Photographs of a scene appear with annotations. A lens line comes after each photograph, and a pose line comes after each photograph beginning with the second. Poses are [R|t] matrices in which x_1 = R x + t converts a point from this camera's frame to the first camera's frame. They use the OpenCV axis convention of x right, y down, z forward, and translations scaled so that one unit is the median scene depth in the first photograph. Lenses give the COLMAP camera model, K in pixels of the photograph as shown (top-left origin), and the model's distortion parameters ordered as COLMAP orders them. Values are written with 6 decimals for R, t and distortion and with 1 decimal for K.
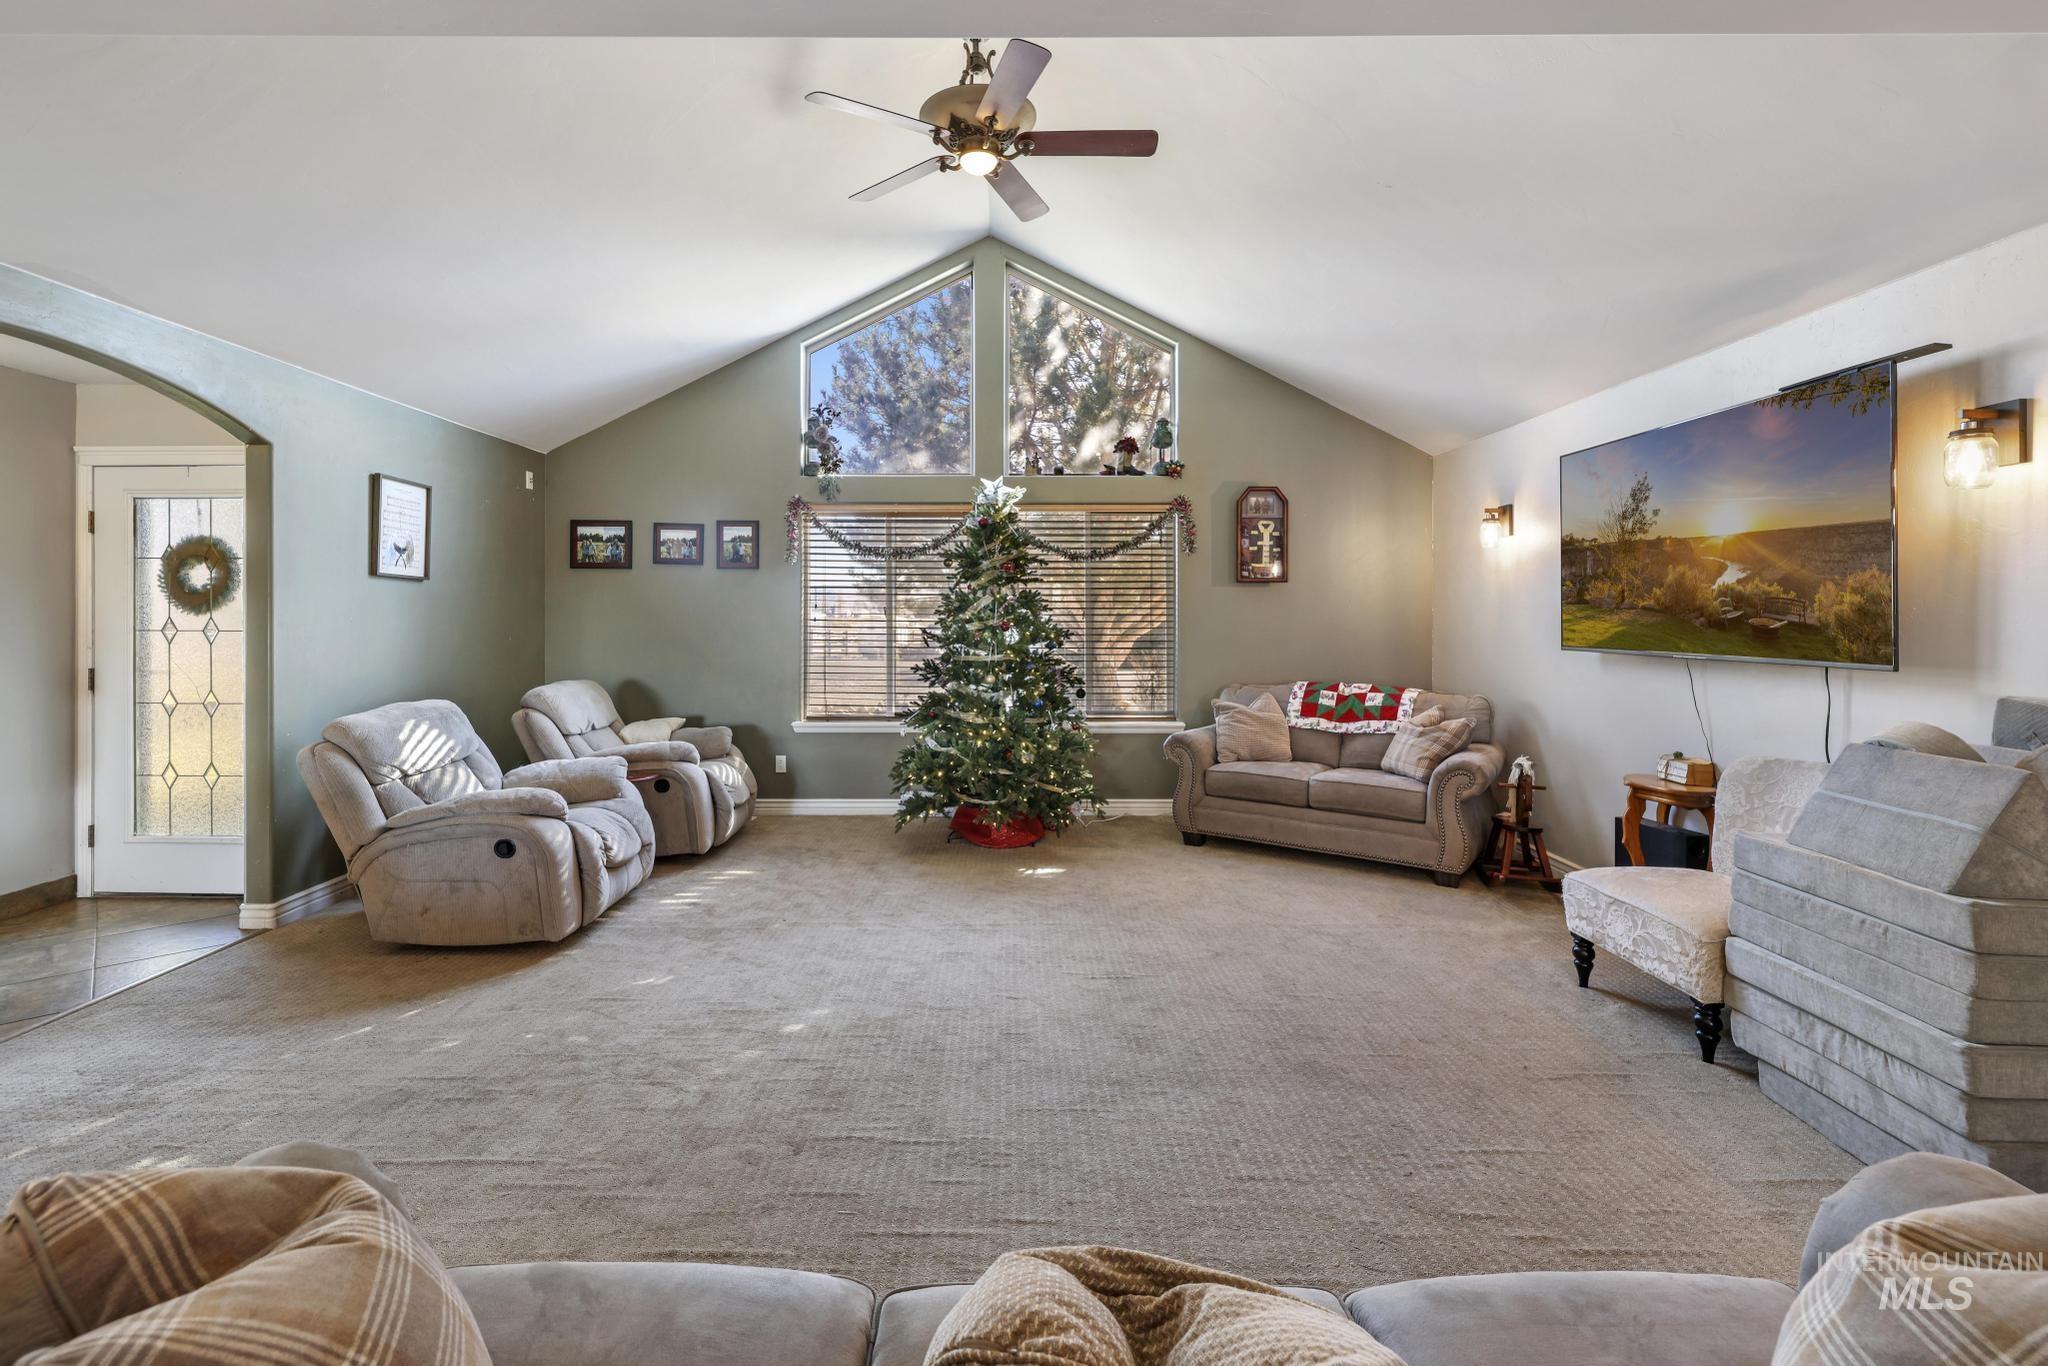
lens RADIAL K [[905.2, 0, 1015.7], [0, 905.2, 615.6], [0, 0, 1]] dist [-0.000791, 0.018533]
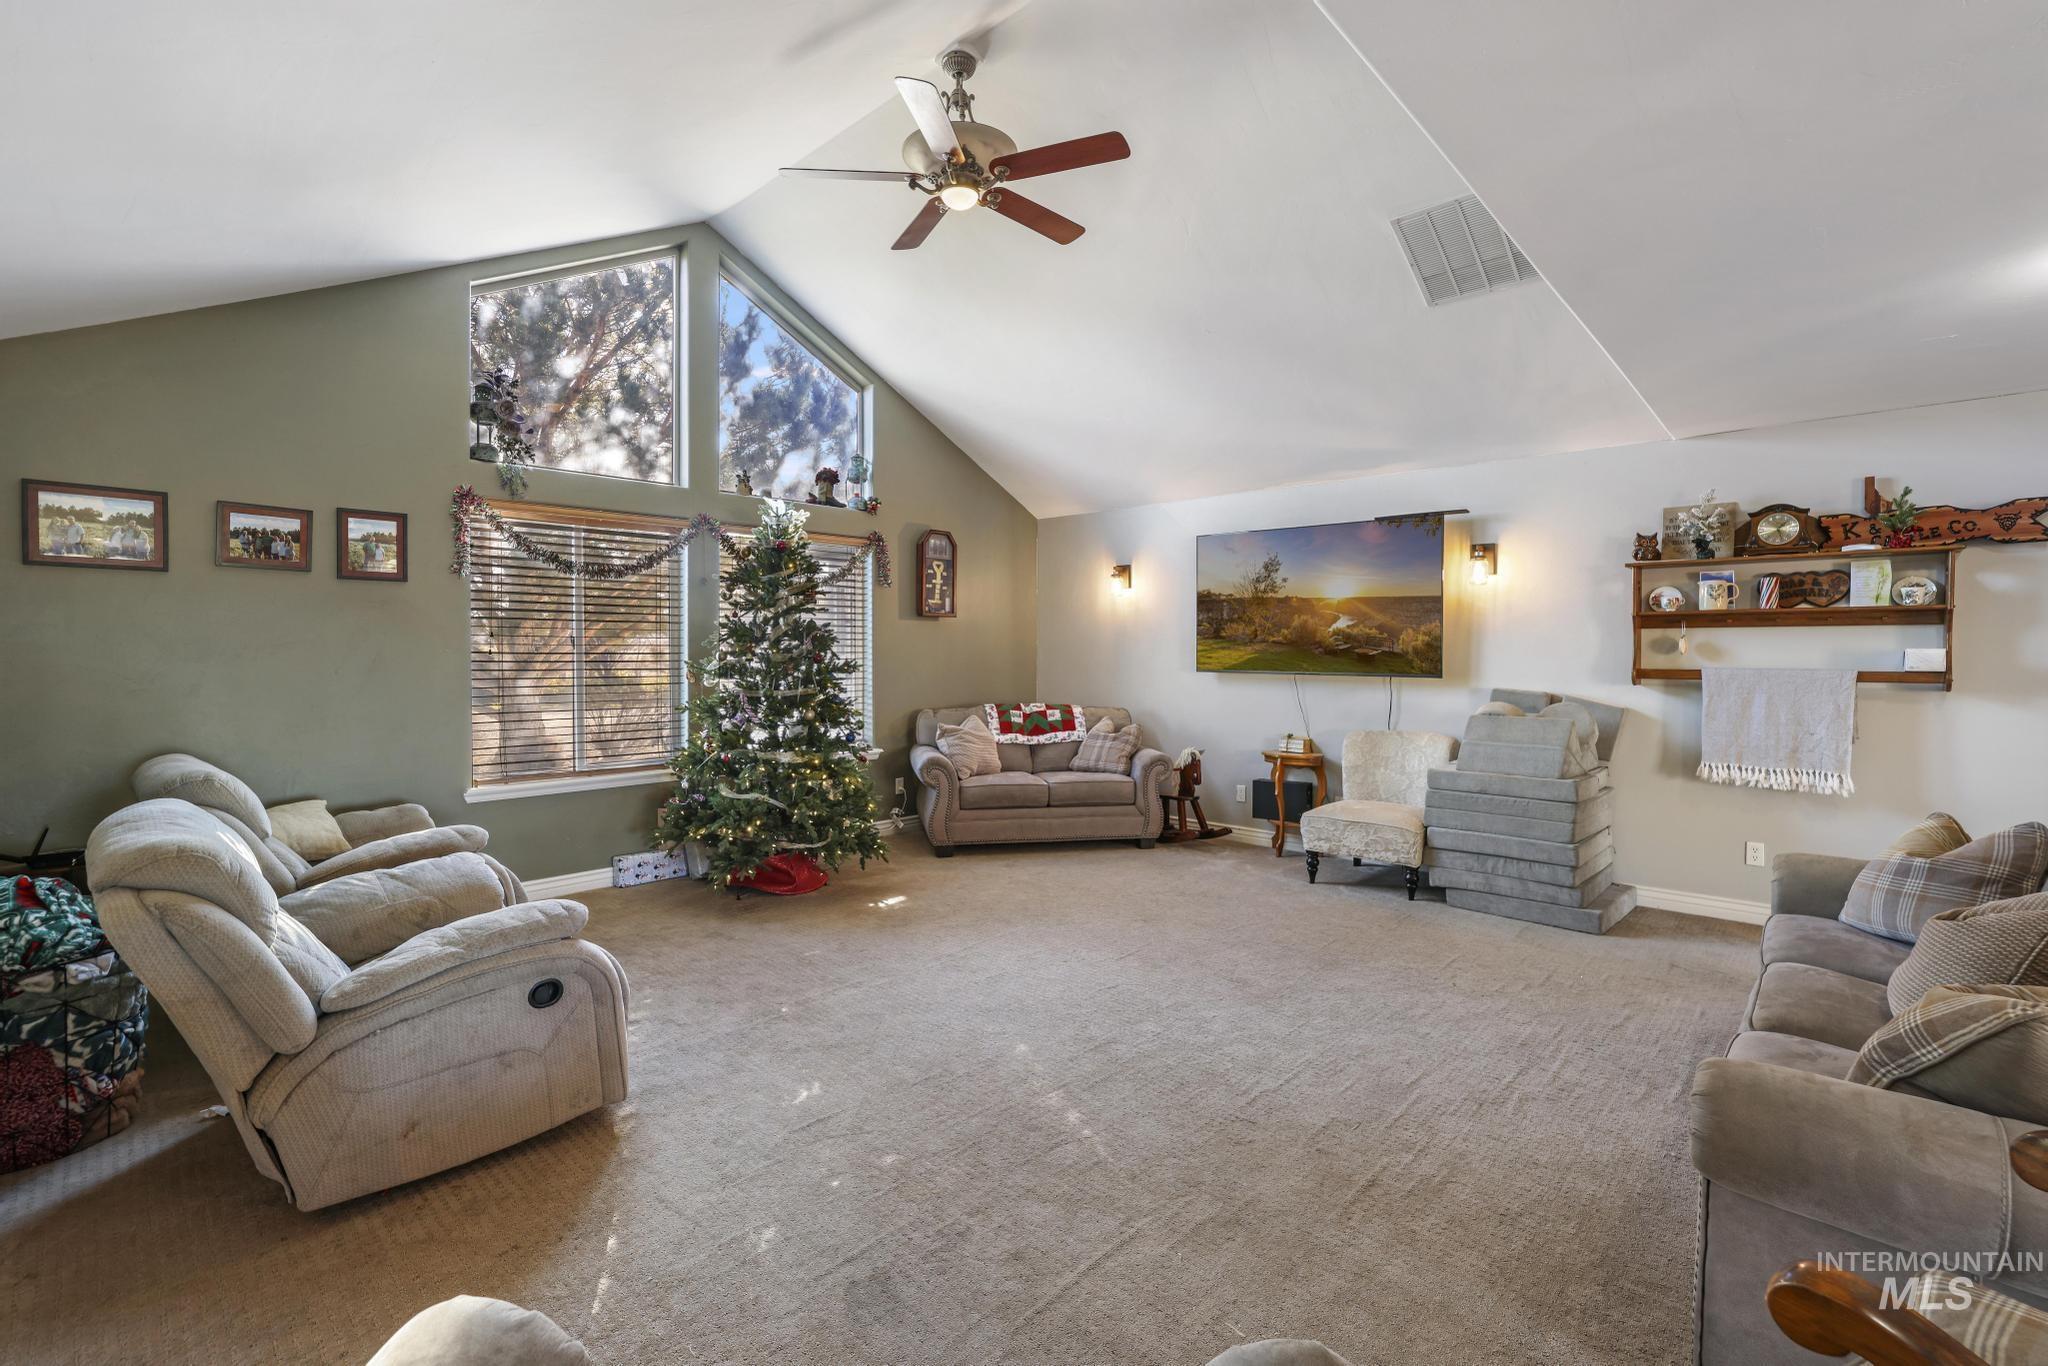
lens RADIAL K [[905.2, 0, 1023.5], [0, 905.2, 663.0], [0, 0, 1]] dist [-0.001861, 0.000127]
pose [[0.687934, -0.014457, 0.725630, -0.611754], [0.000967, 0.999819, 0.019002, -0.001729], [-0.725773, -0.012371, 0.687823, 0.213263]]
